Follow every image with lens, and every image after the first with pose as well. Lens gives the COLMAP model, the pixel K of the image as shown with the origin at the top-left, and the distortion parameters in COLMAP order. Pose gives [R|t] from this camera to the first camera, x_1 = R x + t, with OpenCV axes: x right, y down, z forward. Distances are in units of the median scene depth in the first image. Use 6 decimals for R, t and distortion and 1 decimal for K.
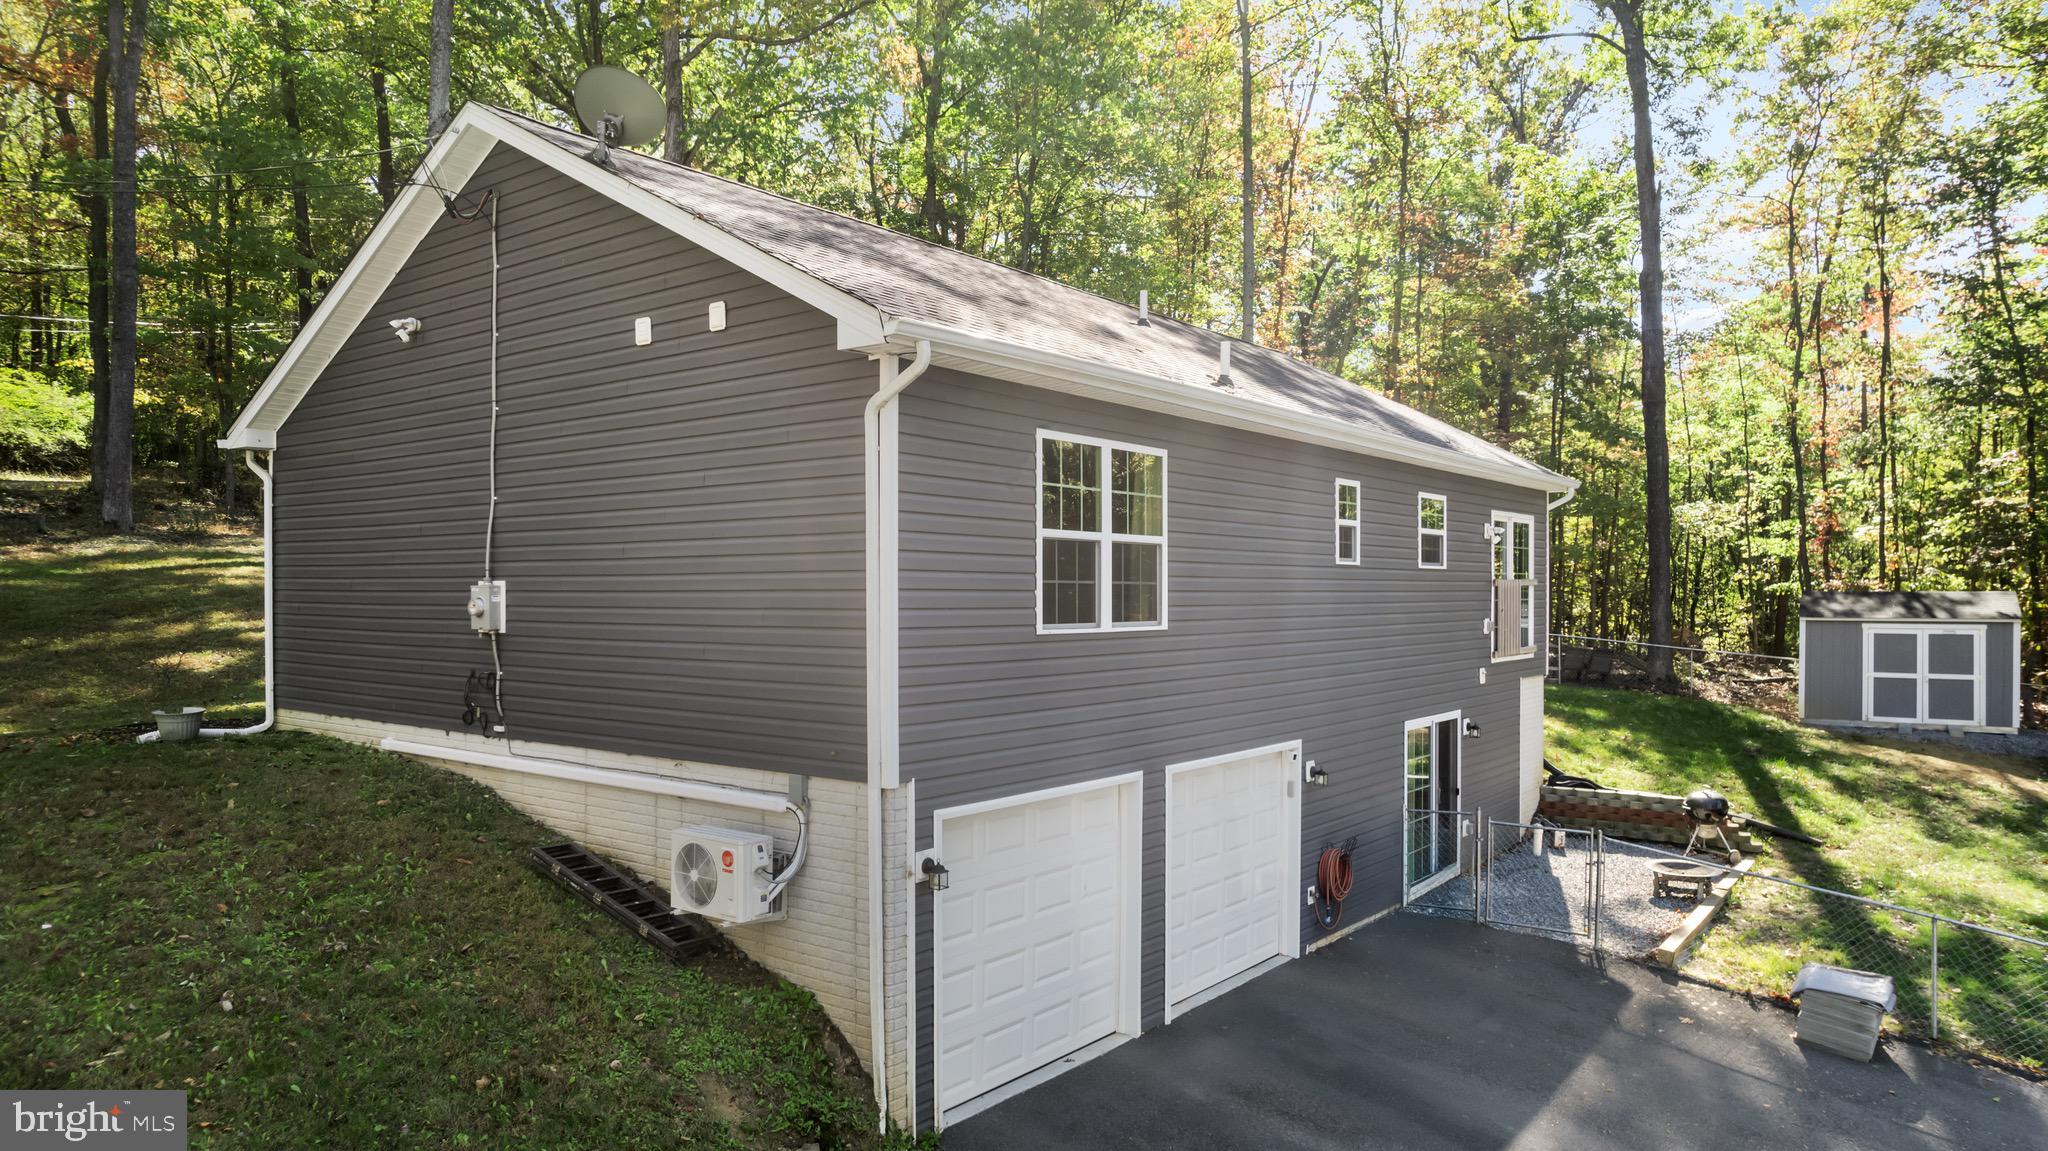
lens RADIAL K [[1327.8, 0, 1022.0], [0, 1327.8, 596.2], [0, 0, 1]] dist [-0.051612, 0.001912]
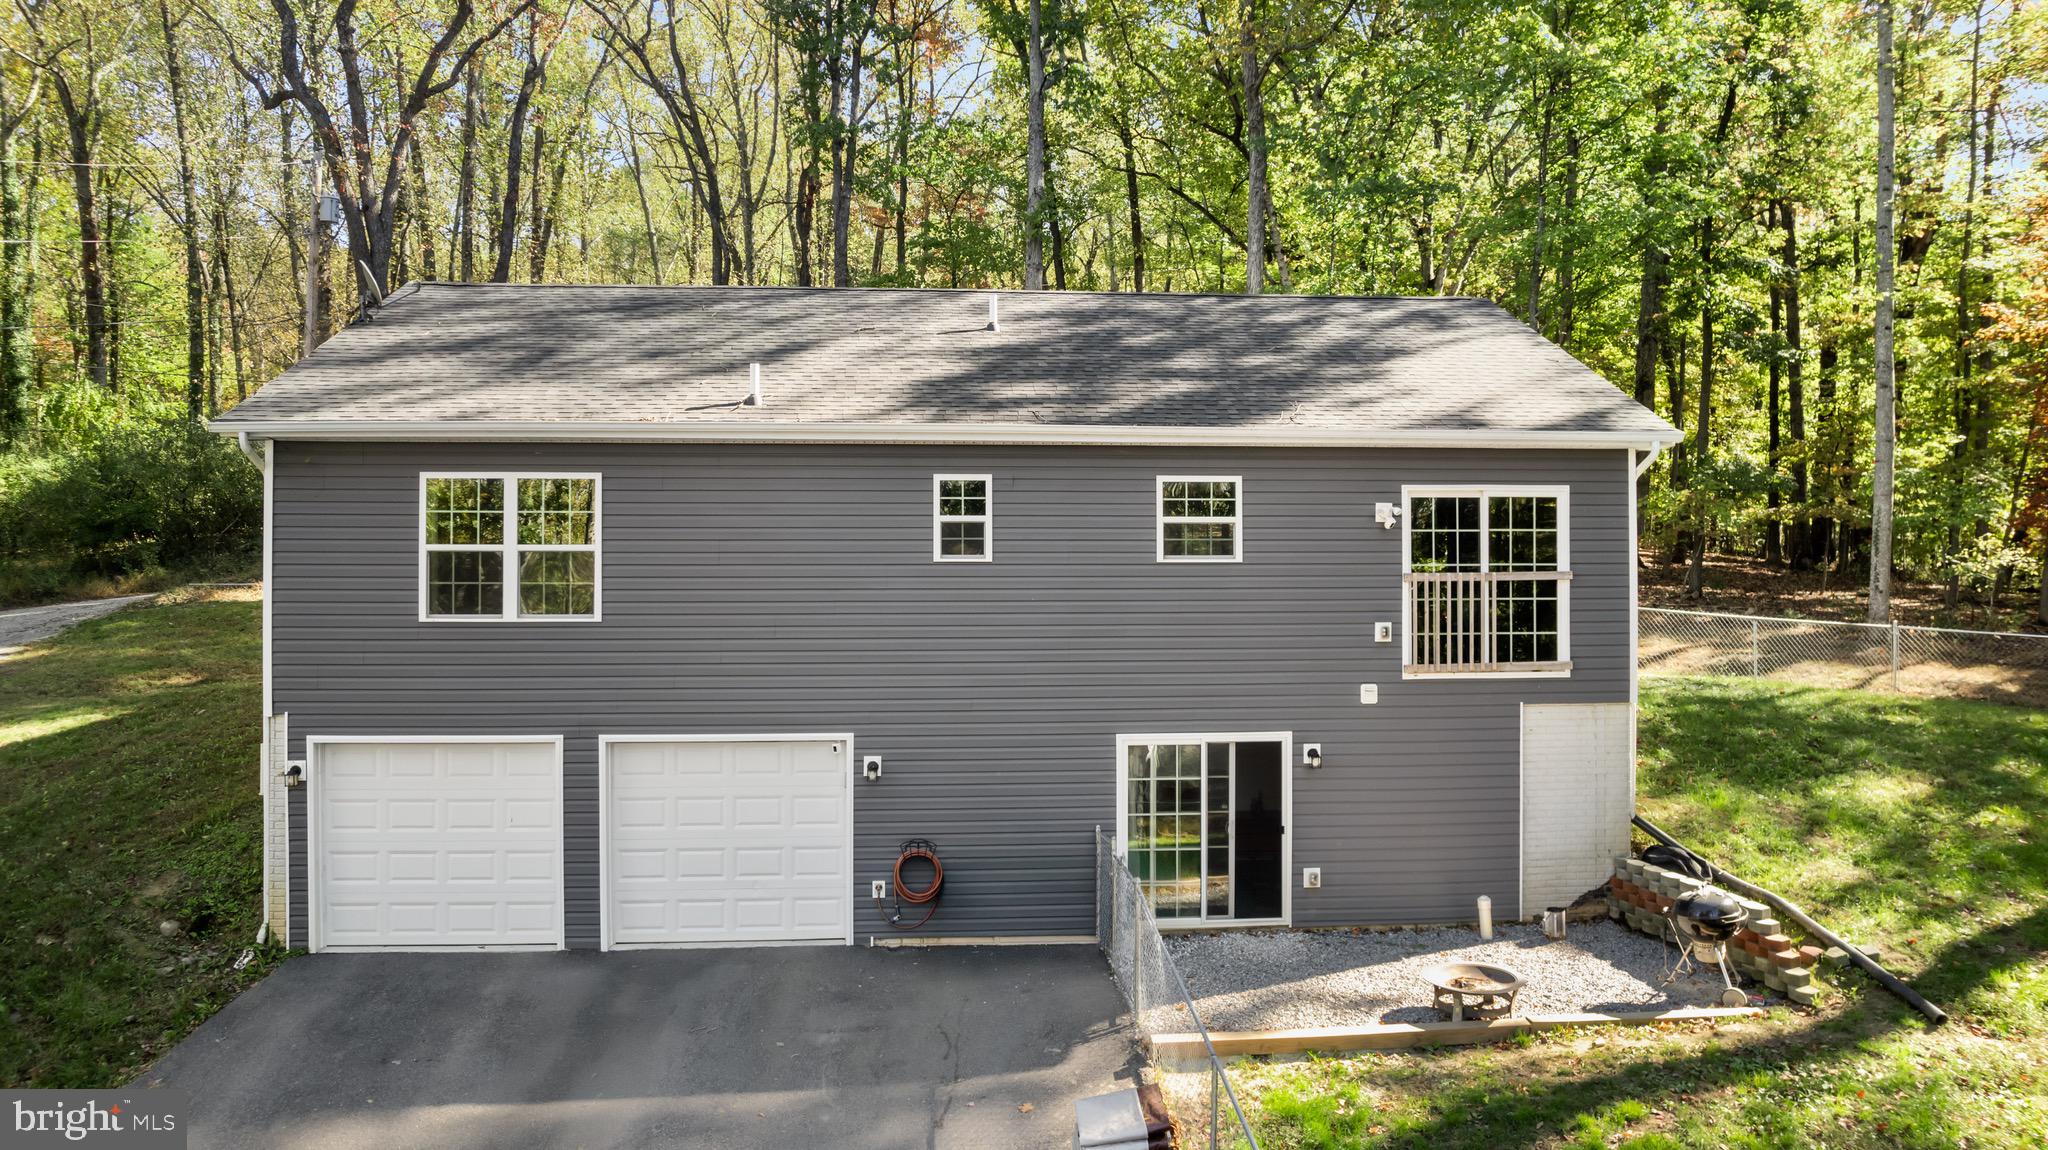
lens RADIAL K [[1327.8, 0, 1025.5], [0, 1327.8, 573.0], [0, 0, 1]] dist [-0.051612, 0.001912]
pose [[0.673164, -0.004826, -0.739478, 1.259300], [-0.000258, 0.999977, -0.006762, -0.011111], [0.739493, 0.004743, 0.673147, 0.480109]]
